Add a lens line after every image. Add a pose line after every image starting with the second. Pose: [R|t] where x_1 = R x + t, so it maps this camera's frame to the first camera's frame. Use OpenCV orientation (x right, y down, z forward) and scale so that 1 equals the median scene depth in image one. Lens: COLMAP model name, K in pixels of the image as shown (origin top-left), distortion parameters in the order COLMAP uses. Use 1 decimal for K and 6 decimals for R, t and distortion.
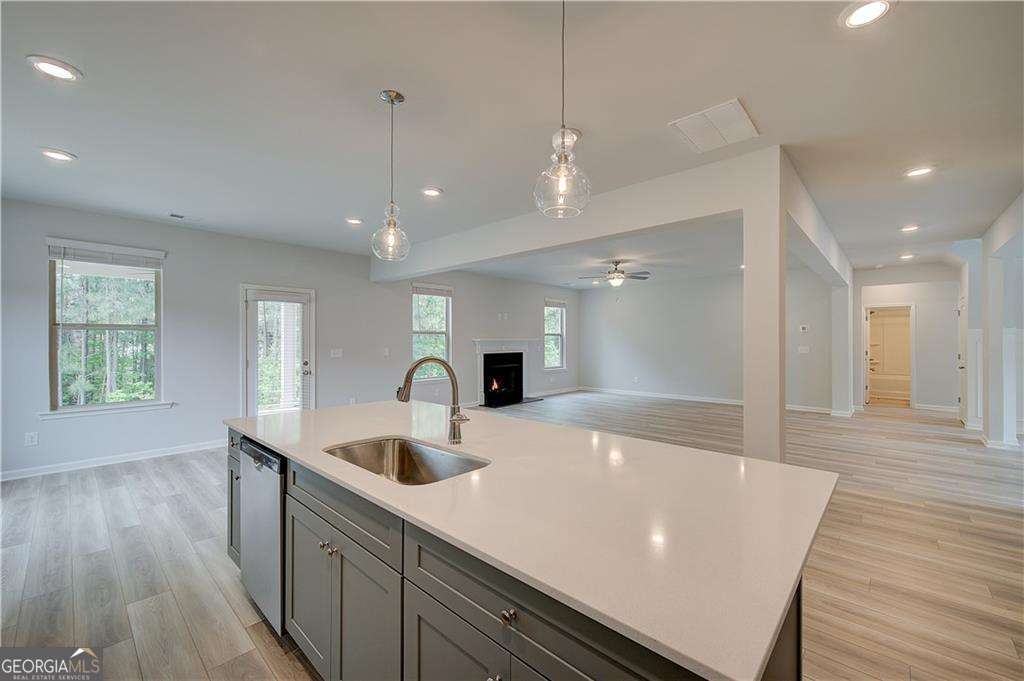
lens RADIAL K [[412.2, 0, 520.7], [0, 412.2, 334.0], [0, 0, 1]] dist [0.007086, -0.002846]
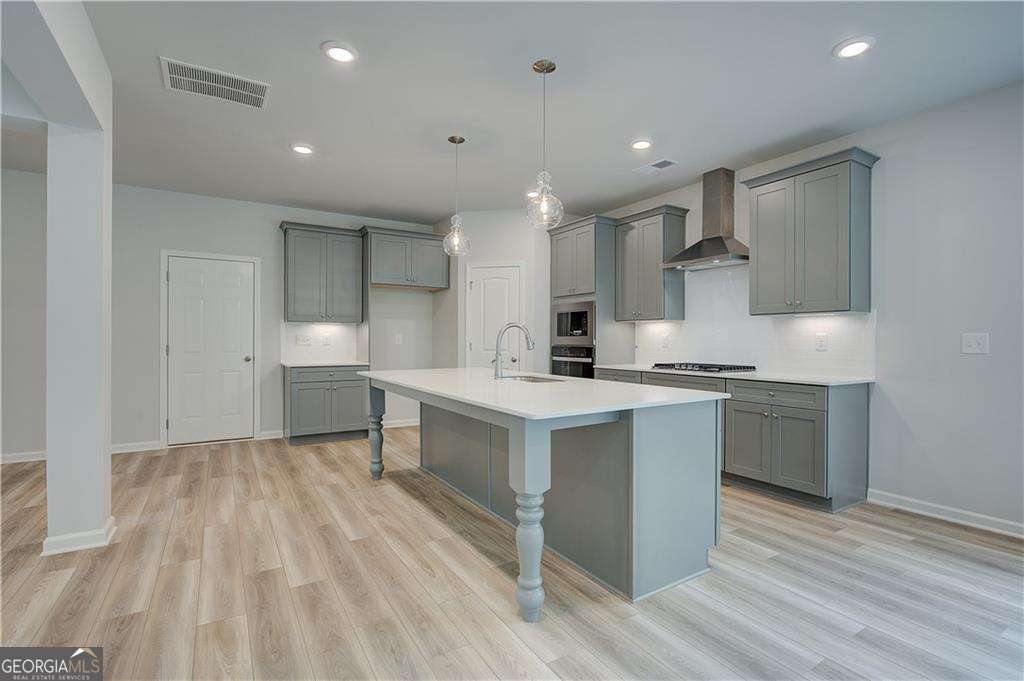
lens RADIAL K [[482.4, 0, 522.8], [0, 482.4, 340.0], [0, 0, 1]] dist [-0.001387, -0.002094]
pose [[-0.963646, -0.004213, 0.267151, -0.161914], [-0.008467, 0.999855, -0.014771, 0.031880], [-0.267050, -0.016496, -0.963541, 0.604030]]
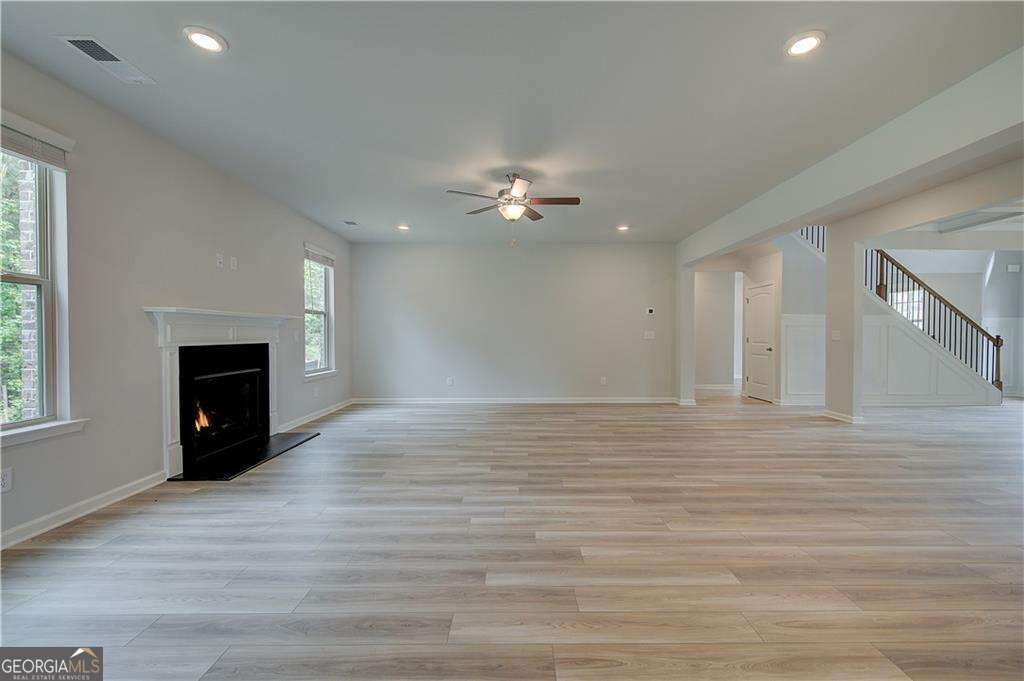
lens RADIAL K [[412.2, 0, 521.0], [0, 412.2, 341.1], [0, 0, 1]] dist [0.007086, -0.002846]
pose [[0.736137, -0.009314, 0.676768, -0.121348], [-0.010438, 0.999630, 0.025111, 0.030185], [-0.676752, -0.025549, 0.735768, 0.502753]]
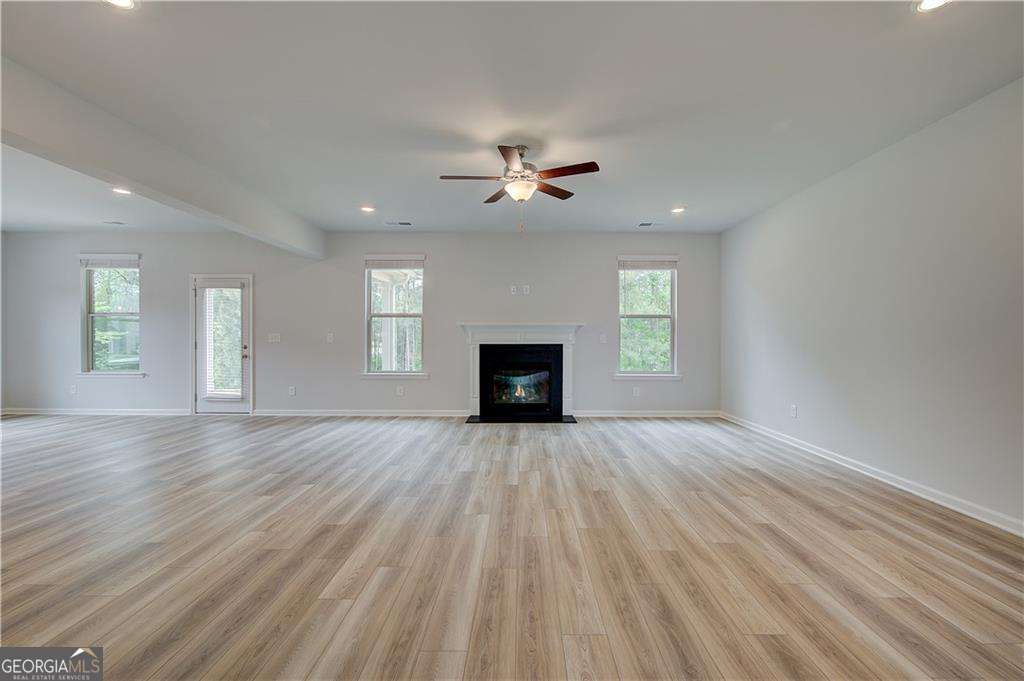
lens RADIAL K [[430.7, 0, 526.7], [0, 430.7, 339.4], [0, 0, 1]] dist [-0.003892, 0.001687]
pose [[0.664611, 0.004799, -0.747175, 0.537446], [0.007115, 0.999893, 0.012751, 0.031956], [0.747156, -0.013790, 0.664506, 0.591999]]
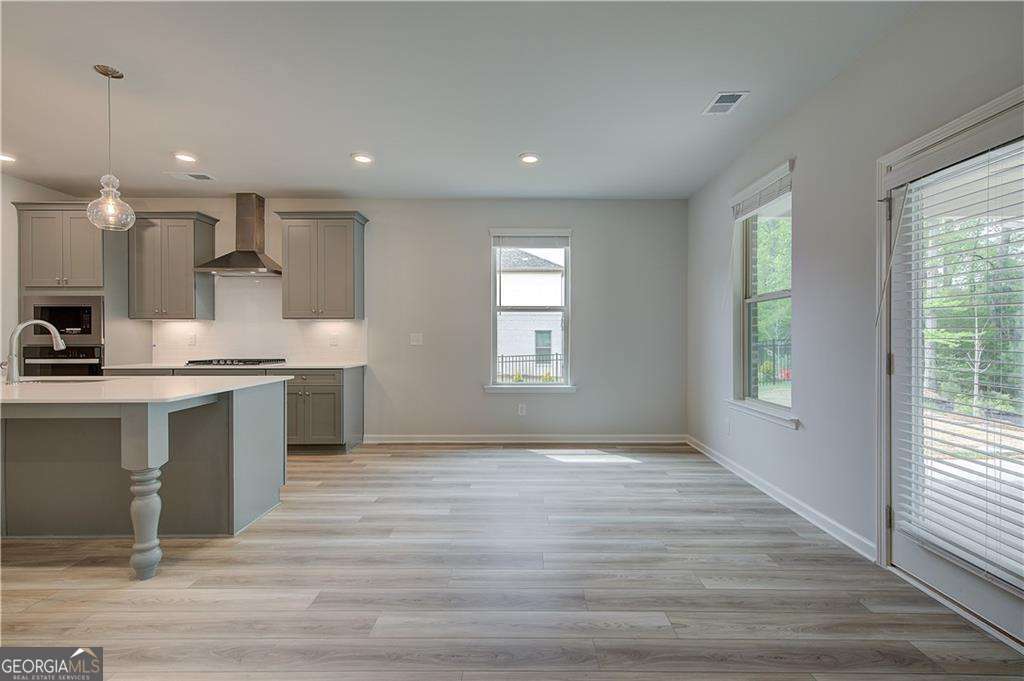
lens RADIAL K [[459.2, 0, 524.3], [0, 459.2, 340.7], [0, 0, 1]] dist [0.006174, 0.000621]
pose [[-0.738218, 0.003348, -0.674554, -0.083032], [0.011200, 0.999911, -0.007294, 0.033746], [0.674470, -0.012940, -0.738189, 0.718507]]
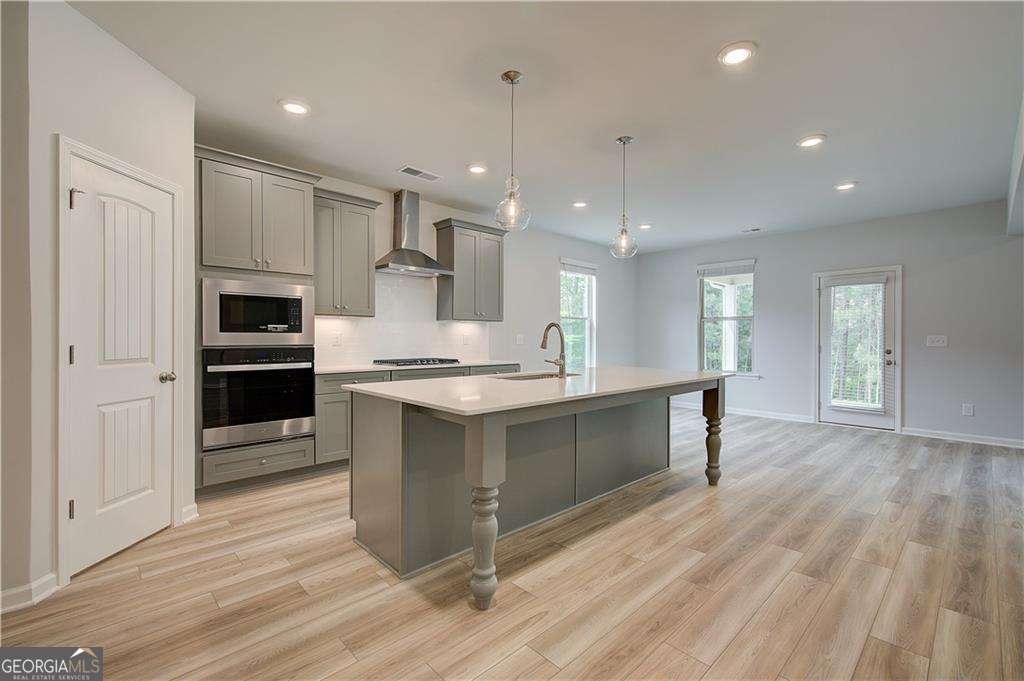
lens RADIAL K [[430.7, 0, 521.8], [0, 430.7, 342.5], [0, 0, 1]] dist [-0.003892, 0.001687]
pose [[-0.082203, 0.010170, -0.996564, 0.325054], [0.012014, 0.999885, 0.009213, 0.024684], [0.996543, -0.011215, -0.082316, 0.220729]]
